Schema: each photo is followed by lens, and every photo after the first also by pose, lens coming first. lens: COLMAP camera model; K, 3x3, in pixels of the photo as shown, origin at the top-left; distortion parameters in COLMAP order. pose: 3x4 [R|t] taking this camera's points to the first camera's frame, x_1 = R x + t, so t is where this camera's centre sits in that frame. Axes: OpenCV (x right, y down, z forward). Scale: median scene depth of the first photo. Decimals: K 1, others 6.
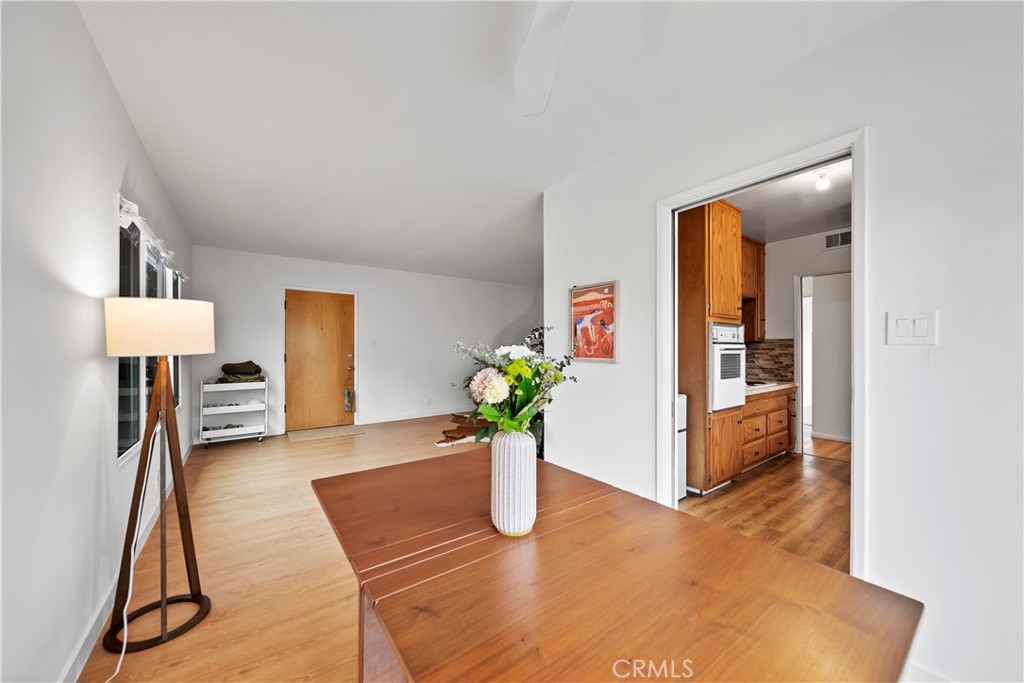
lens RADIAL K [[372.5, 0, 511.3], [0, 372.5, 347.8], [0, 0, 1]] dist [-0.001837, -0.000157]
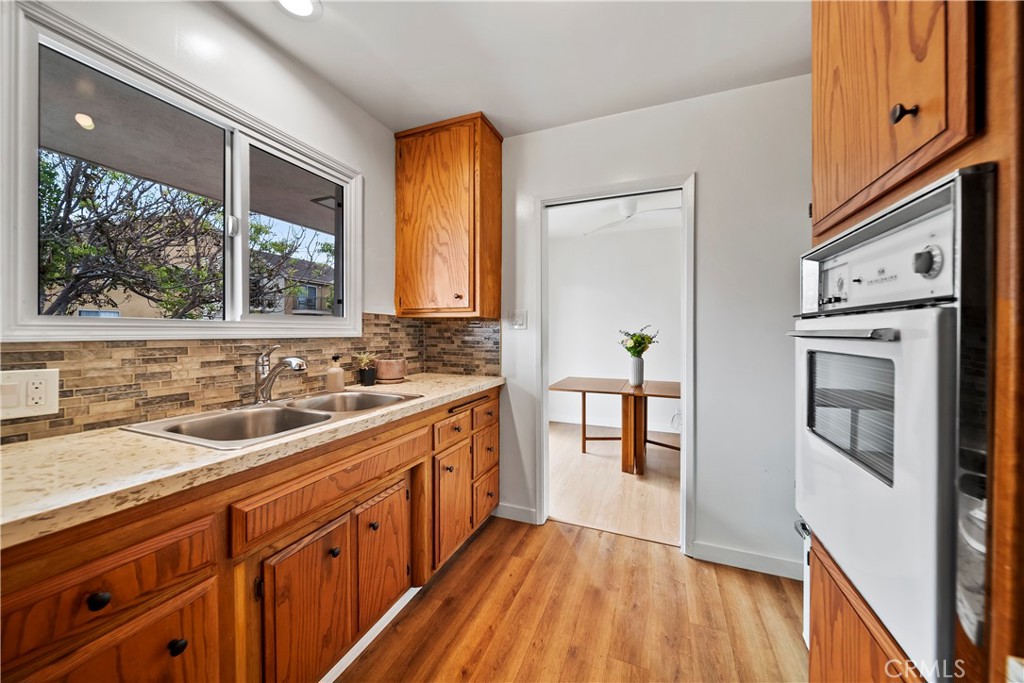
lens RADIAL K [[362.1, 0, 512.4], [0, 362.1, 339.4], [0, 0, 1]] dist [-0.004335, -0.000494]
pose [[-0.848314, 0.008102, -0.529431, 0.951202], [-0.002139, 0.999822, 0.018728, 0.003306], [0.529488, 0.017020, -0.848146, 1.142382]]
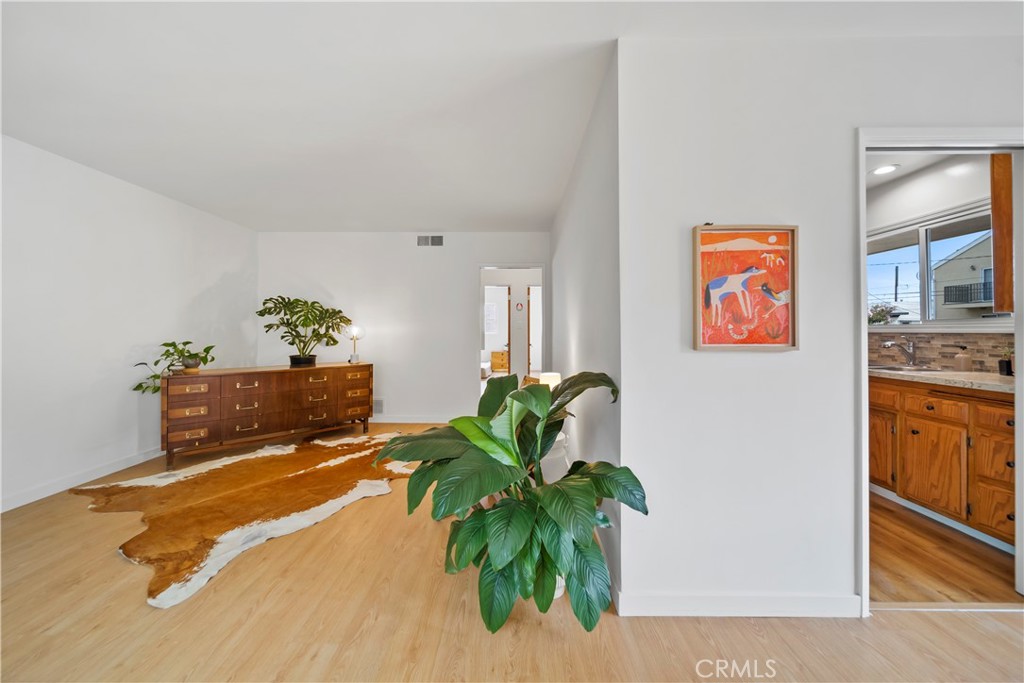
lens RADIAL K [[368.1, 0, 508.9], [0, 368.1, 326.4], [0, 0, 1]] dist [-0.007427, 0.000002]
pose [[0.597859, 0.007706, 0.801564, -0.438087], [0.003296, 0.999922, -0.012071, 0.003270], [-0.801594, 0.009858, 0.597787, 0.822447]]
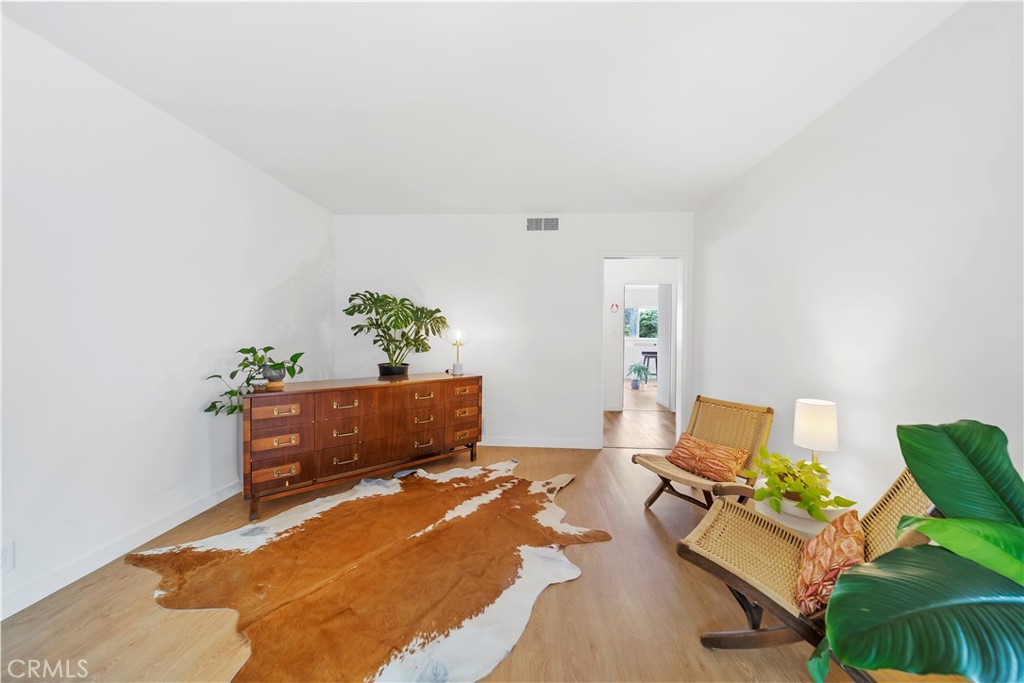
lens RADIAL K [[360.5, 0, 511.2], [0, 360.5, 338.1], [0, 0, 1]] dist [-0.003050, -0.000458]
pose [[0.636542, -0.003501, 0.771234, -0.417281], [-0.004494, 0.999956, 0.008249, 0.002928], [-0.771229, -0.008716, 0.636498, 1.325641]]
